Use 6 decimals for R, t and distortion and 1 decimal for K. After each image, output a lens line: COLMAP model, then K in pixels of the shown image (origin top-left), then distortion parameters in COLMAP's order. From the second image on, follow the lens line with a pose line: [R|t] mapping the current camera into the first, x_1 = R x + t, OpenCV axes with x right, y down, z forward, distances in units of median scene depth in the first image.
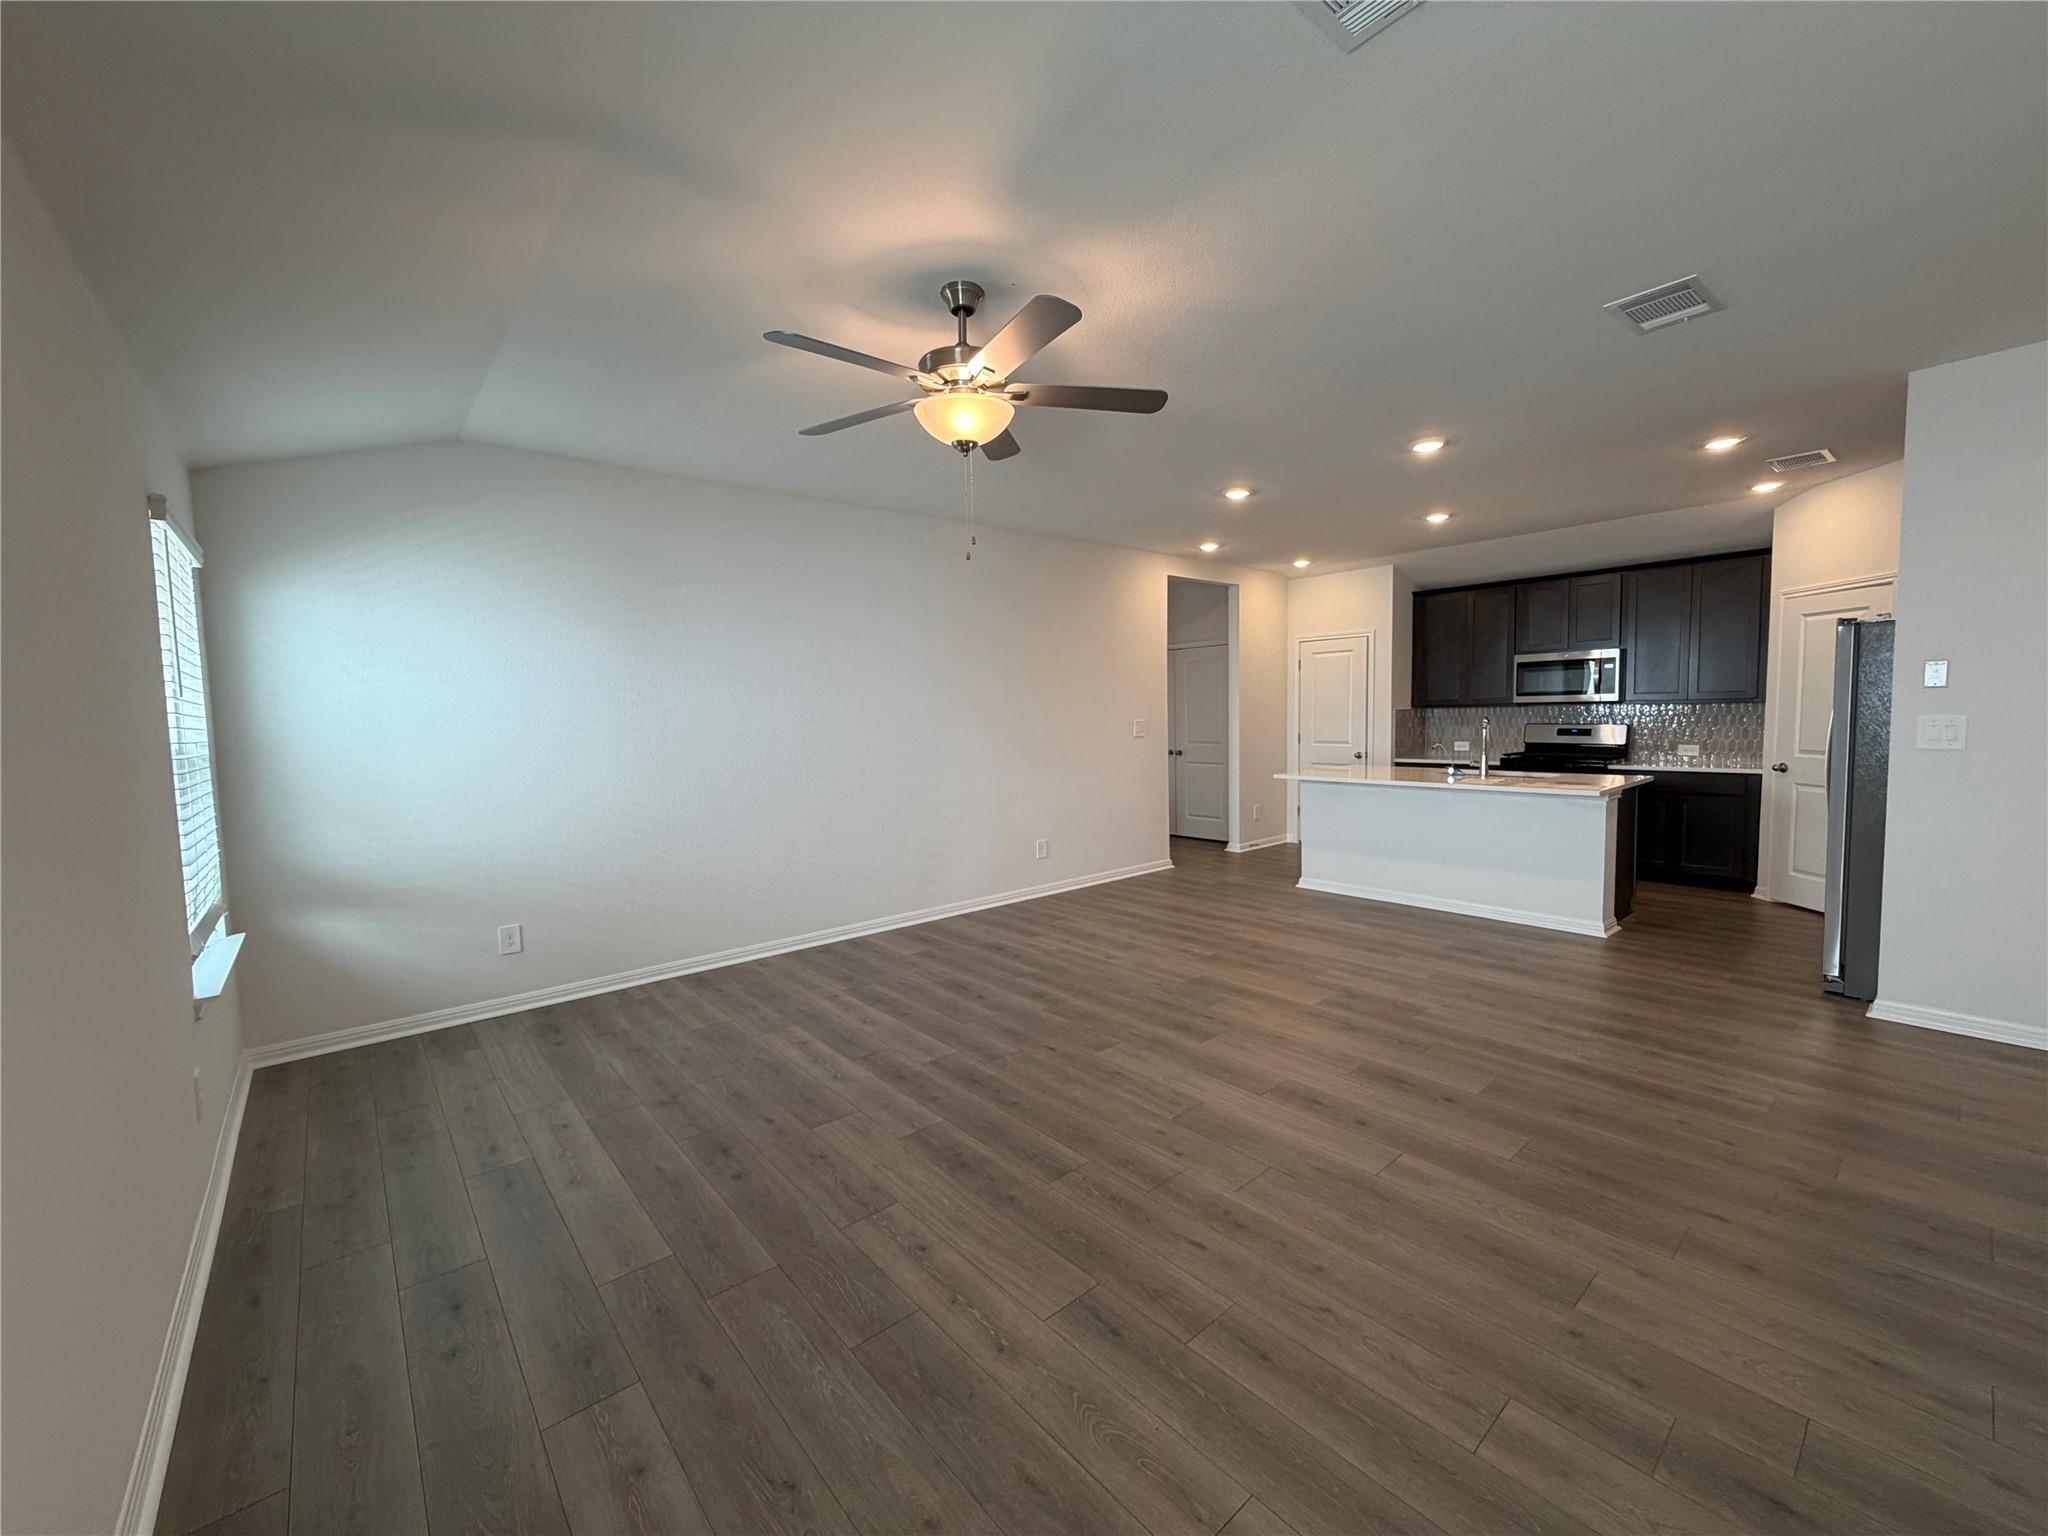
lens RADIAL K [[819.9, 0, 1024.0], [0, 819.9, 768.0], [0, 0, 1]] dist [0.000080, 0.000039]
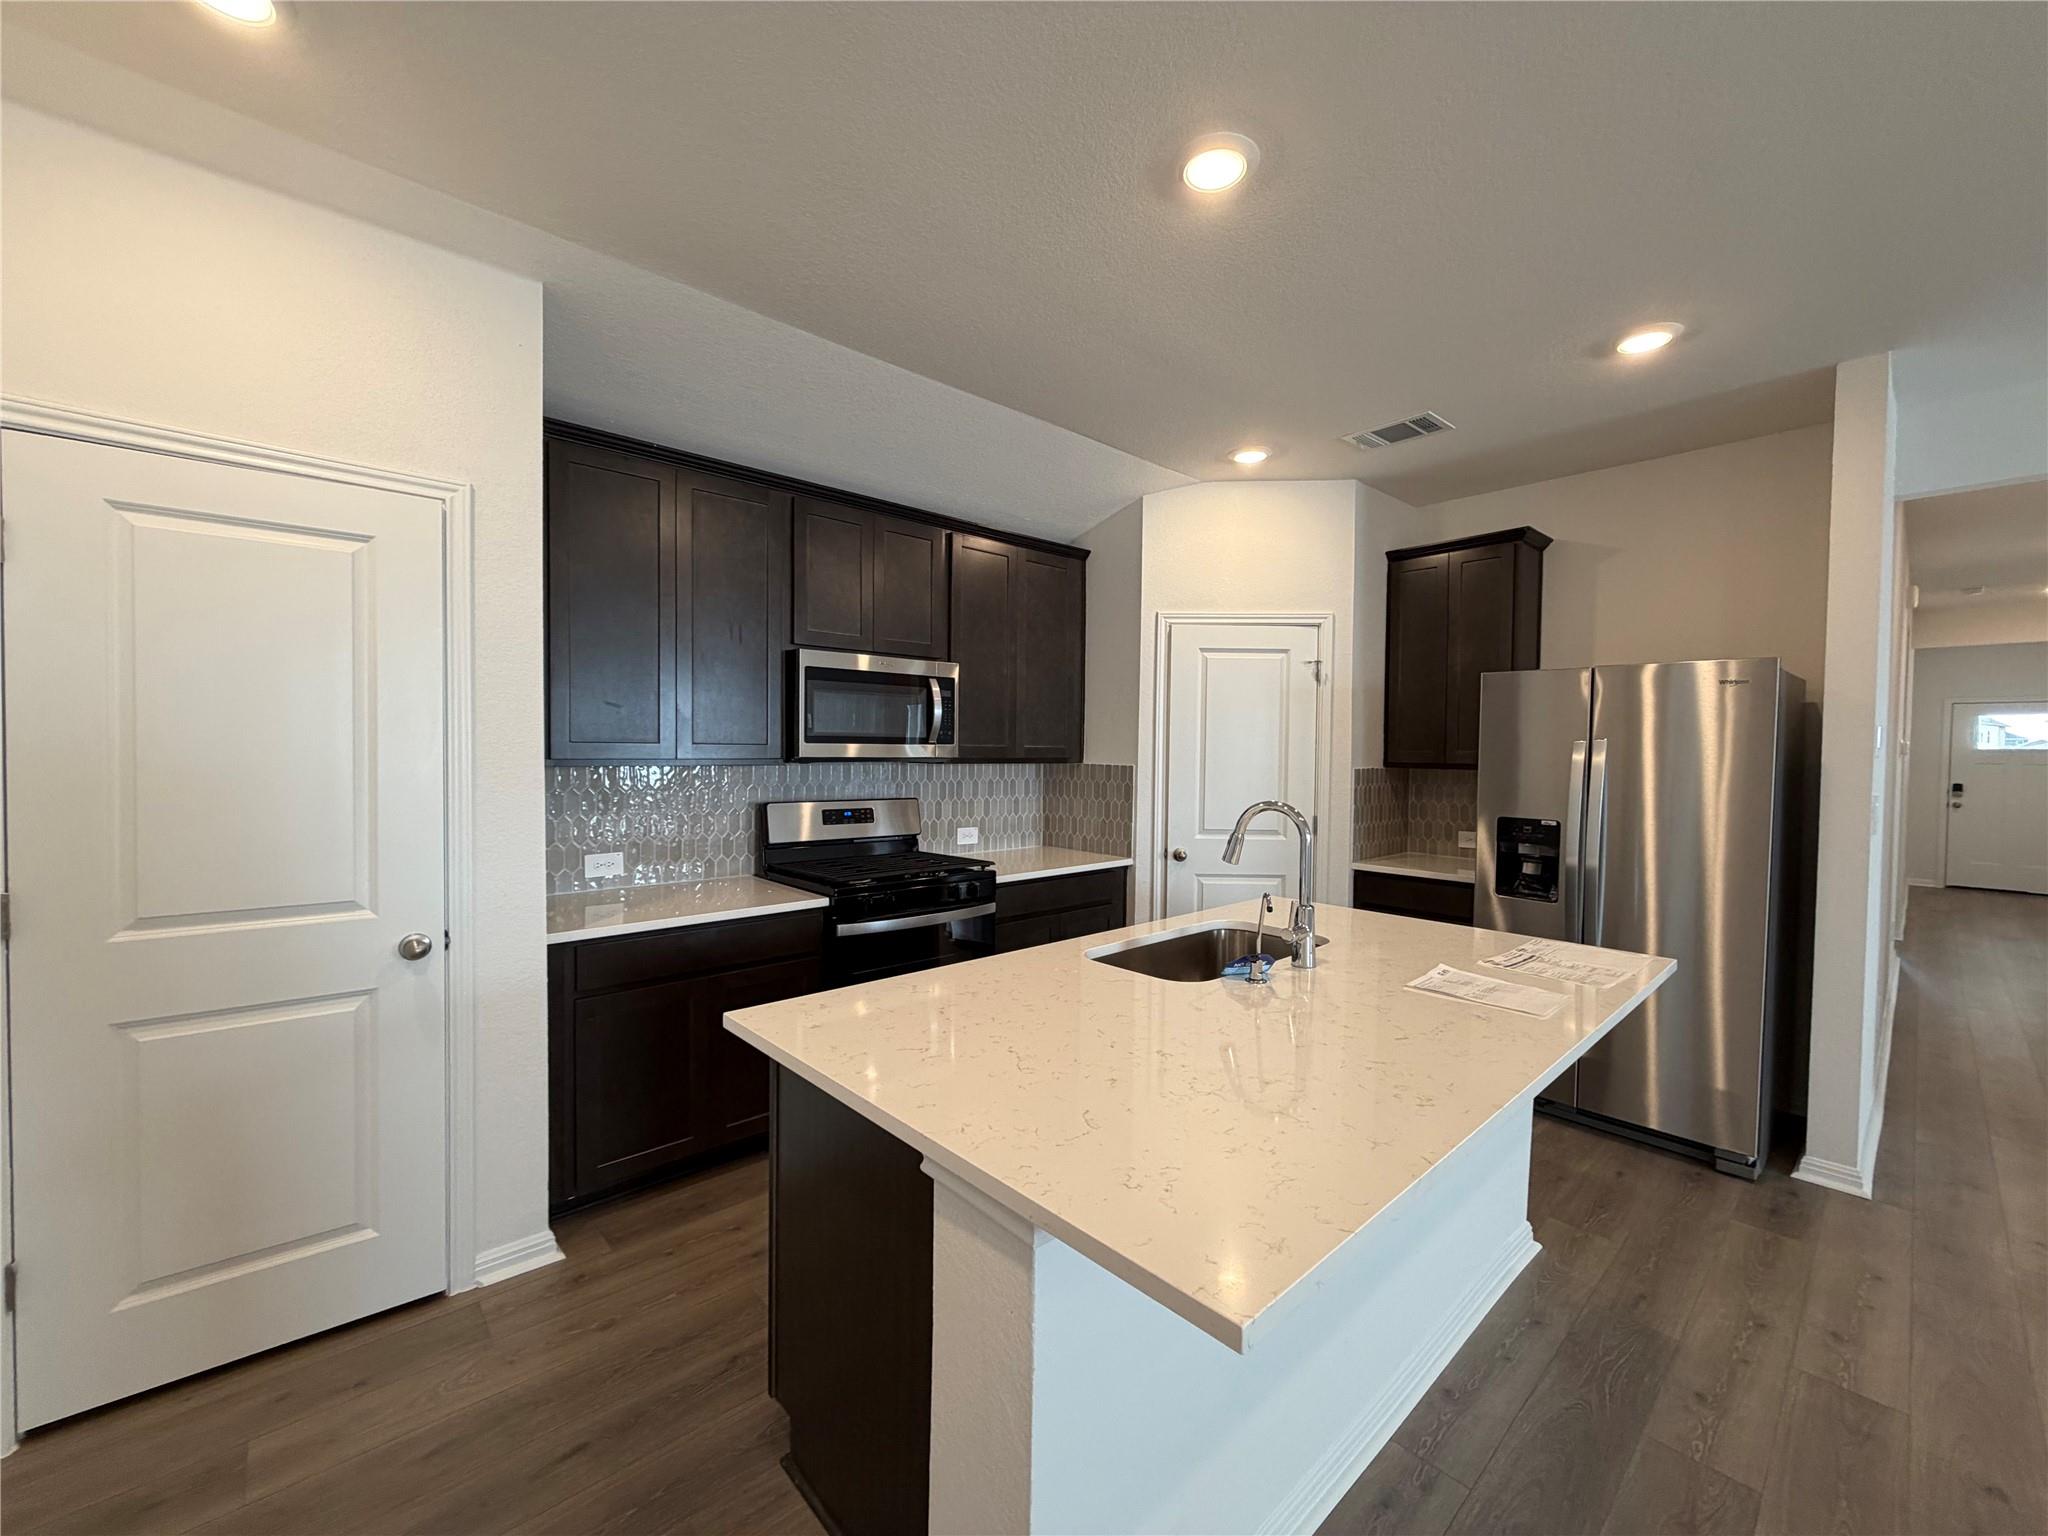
lens RADIAL K [[804.8, 0, 1024.0], [0, 804.8, 768.0], [0, 0, 1]] dist [0.000916, 0.000043]
pose [[-0.021768, 0.002982, 0.999759, 0.166555], [0.064685, 0.997904, -0.001568, -0.065973], [-0.997668, 0.064636, -0.021916, 0.901278]]
